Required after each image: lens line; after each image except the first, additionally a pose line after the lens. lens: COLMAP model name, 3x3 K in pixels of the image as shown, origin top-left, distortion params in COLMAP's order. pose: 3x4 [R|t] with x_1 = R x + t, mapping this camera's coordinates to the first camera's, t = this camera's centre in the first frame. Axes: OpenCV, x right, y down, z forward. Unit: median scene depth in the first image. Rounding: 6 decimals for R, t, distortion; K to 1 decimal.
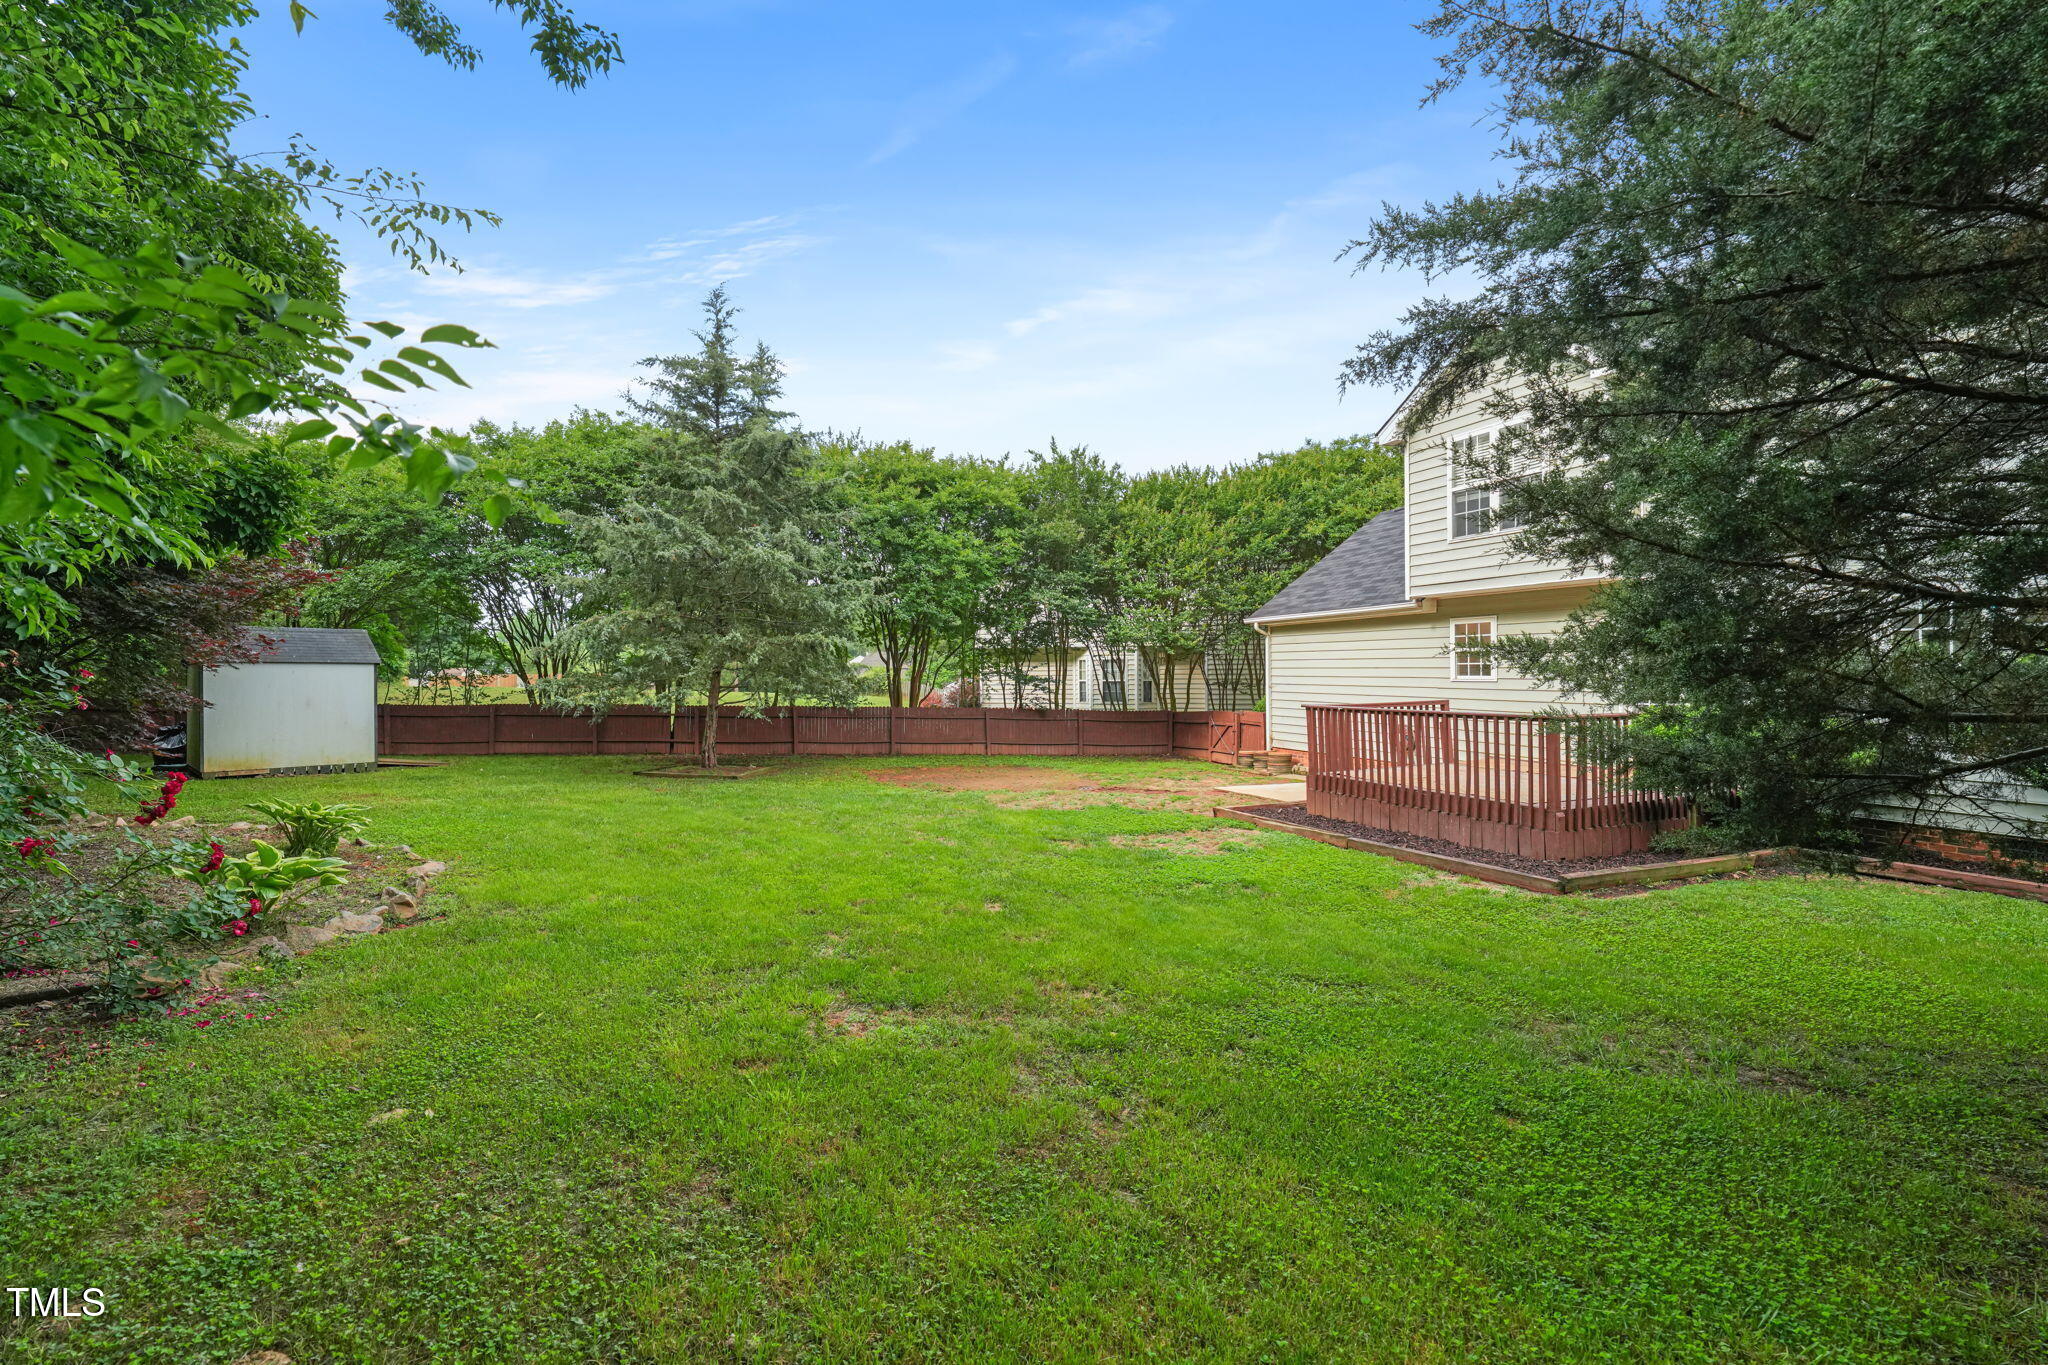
lens RADIAL K [[868.9, 0, 1036.5], [0, 868.9, 683.8], [0, 0, 1]] dist [-0.007057, 0.001289]
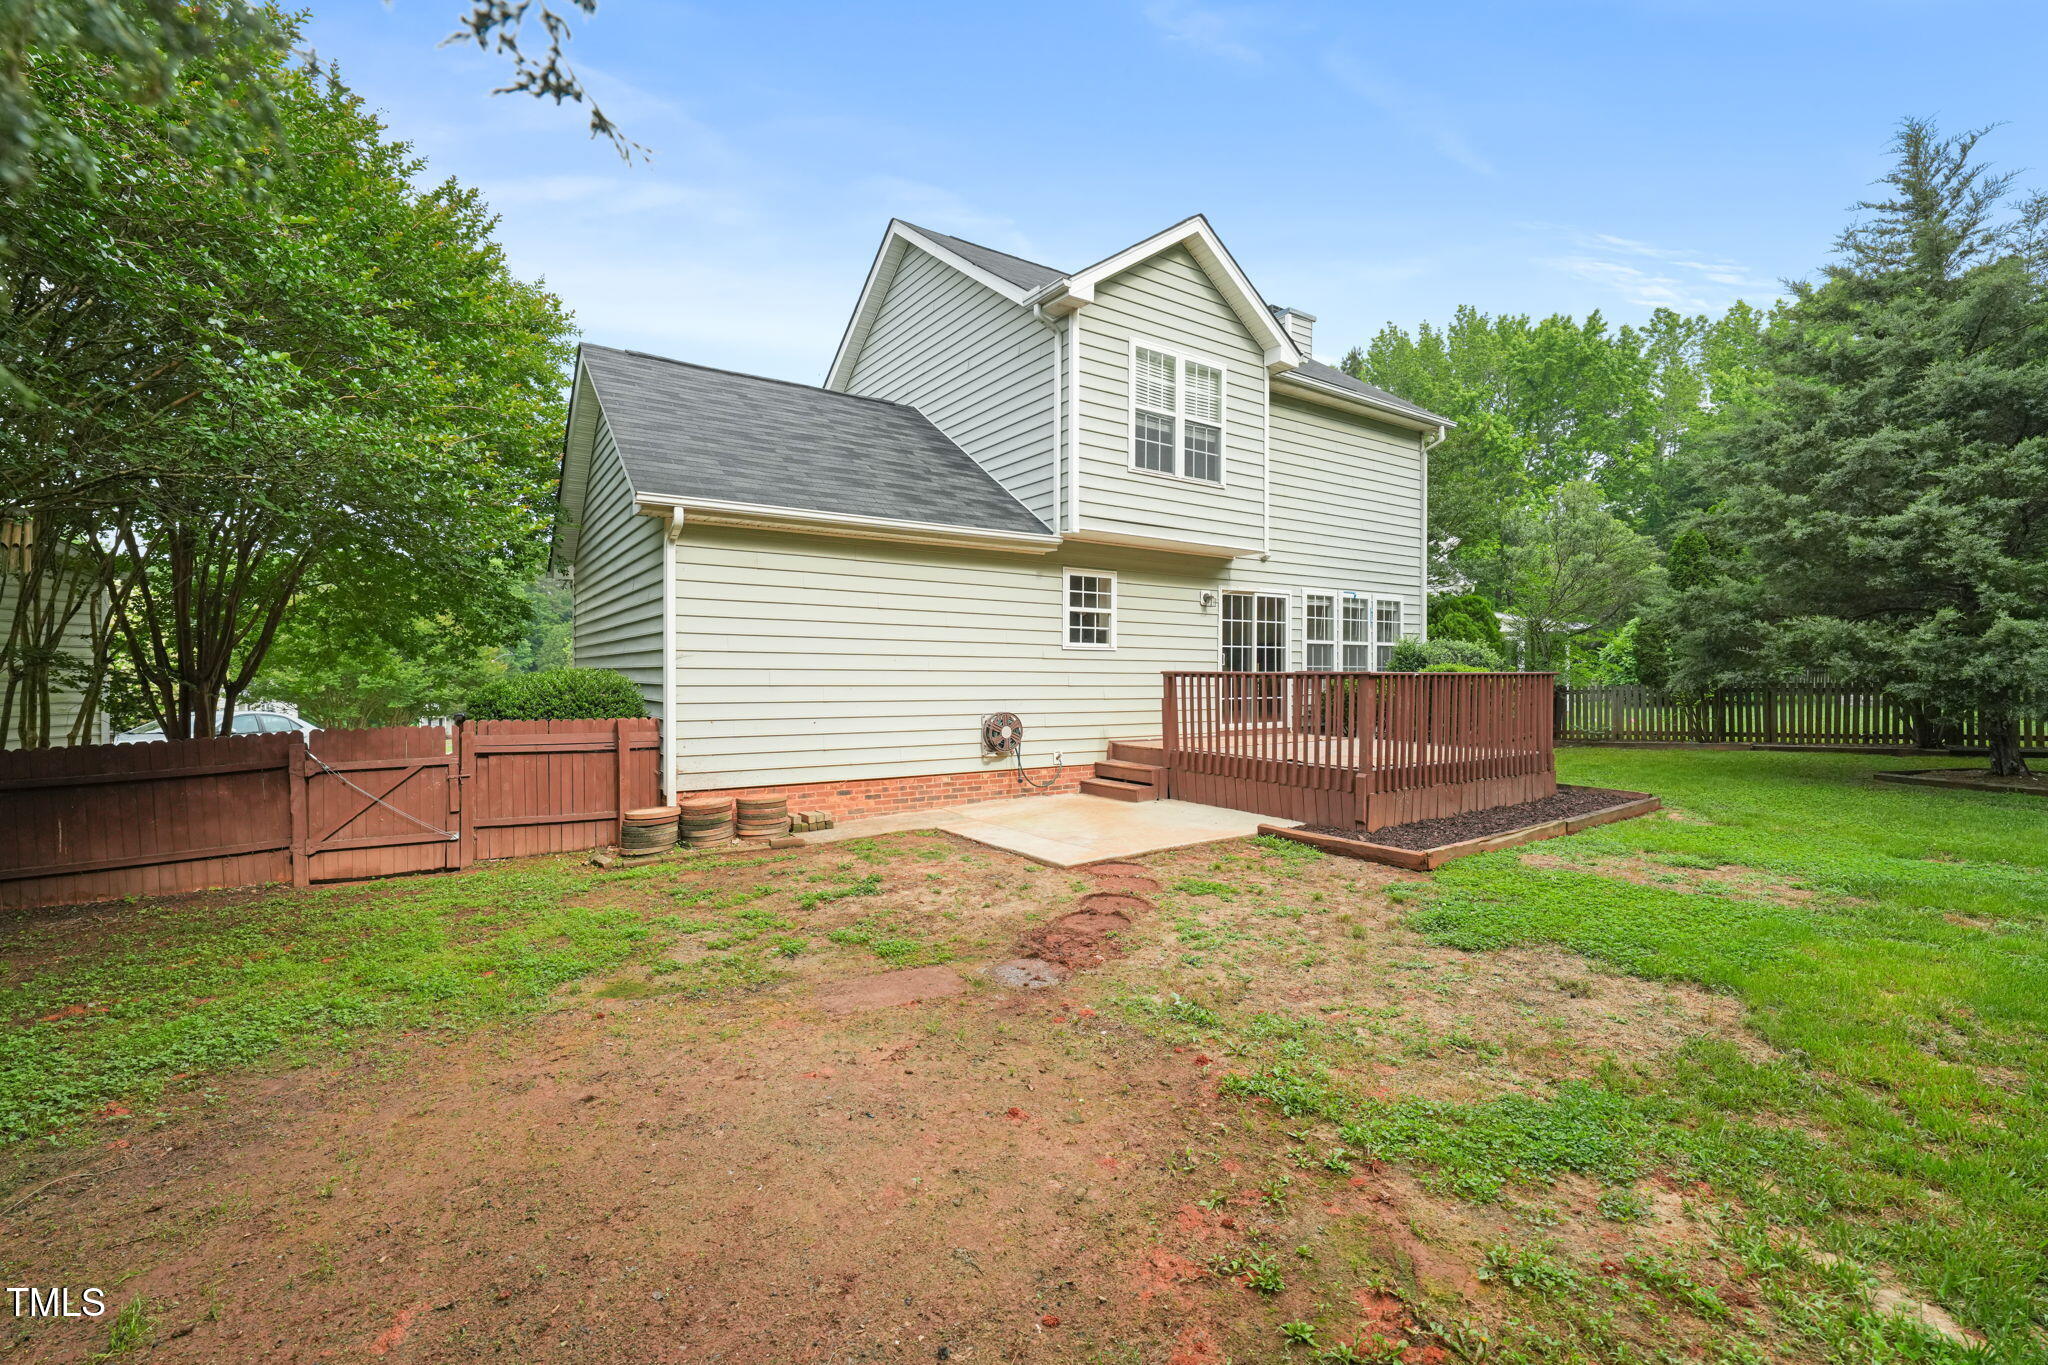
lens RADIAL K [[909.7, 0, 1028.2], [0, 909.7, 674.9], [0, 0, 1]] dist [-0.010760, 0.004944]
pose [[-0.203959, 0.005363, 0.978965, -0.290904], [0.013270, 0.999908, -0.002713, 0.021014], [-0.978890, 0.012438, -0.204011, 1.188352]]
